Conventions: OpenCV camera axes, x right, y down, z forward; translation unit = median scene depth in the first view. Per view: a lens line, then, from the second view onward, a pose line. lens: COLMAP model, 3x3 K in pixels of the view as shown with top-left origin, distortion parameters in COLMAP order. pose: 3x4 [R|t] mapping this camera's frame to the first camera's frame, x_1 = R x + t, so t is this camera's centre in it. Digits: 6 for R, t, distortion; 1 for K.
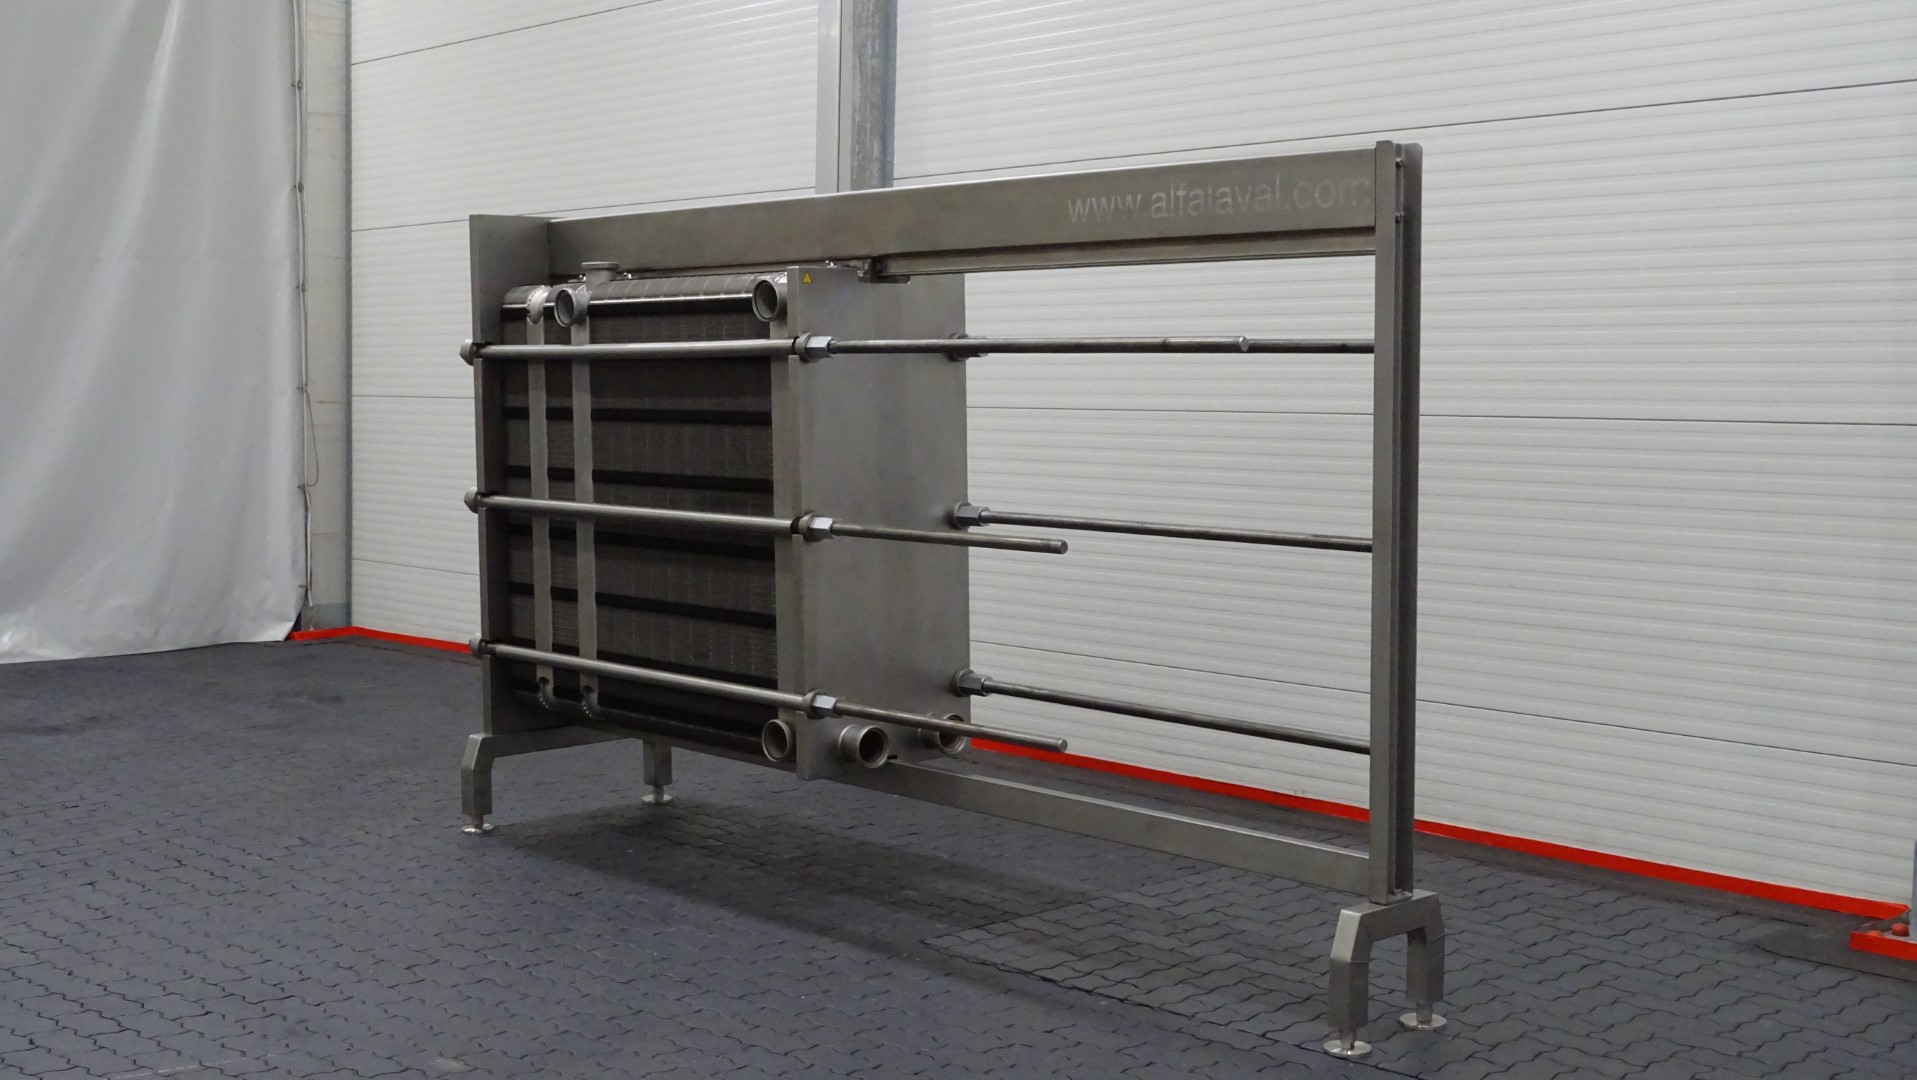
lens RADIAL K [[2124.6, 0, 958.5], [0, 2124.6, 540.0], [0, 0, 1]] dist [0.007772, 0.003146]
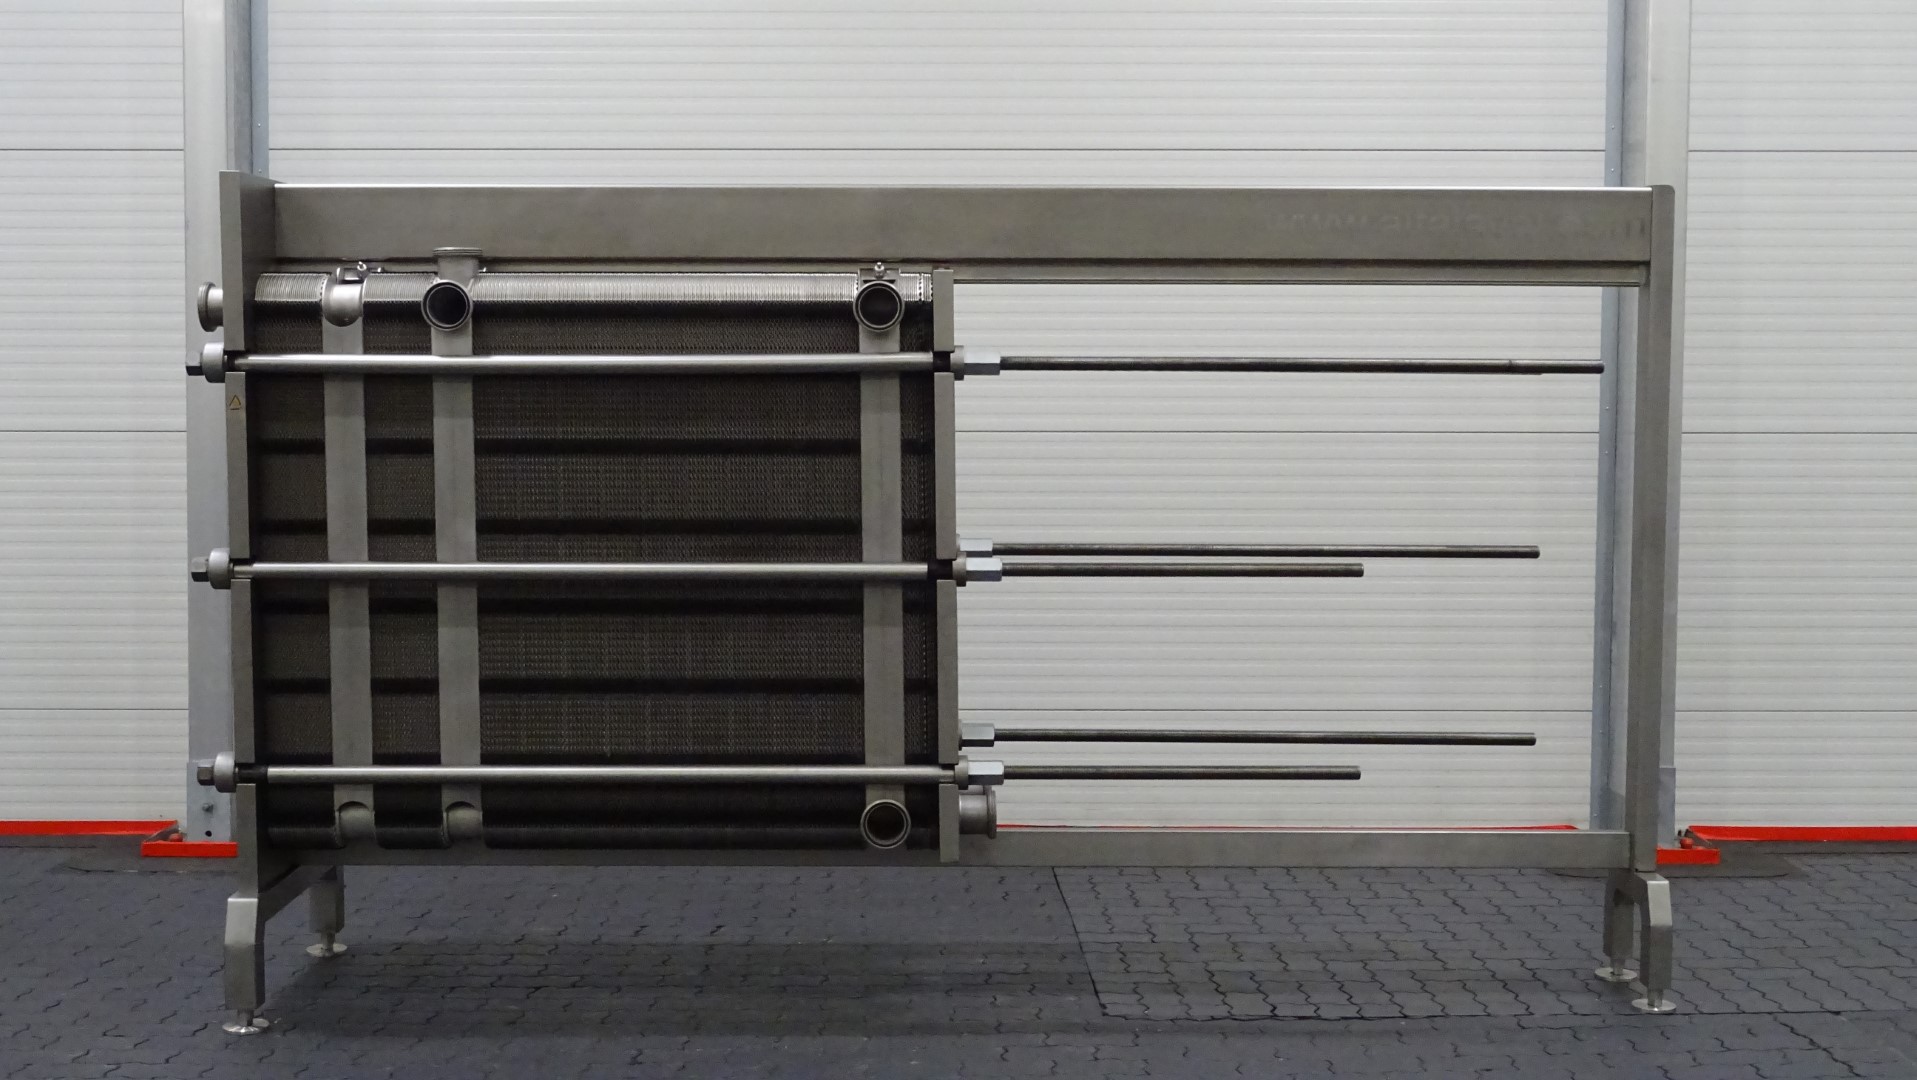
lens RADIAL K [[2317.5, 0, 958.5], [0, 2317.5, 540.0], [0, 0, 1]] dist [0.007501, 0.012032]
pose [[0.694167, -0.049142, 0.718135, -0.650860], [0.055446, 0.998353, 0.014722, -0.027891], [-0.717676, 0.029598, 0.695748, 0.291889]]
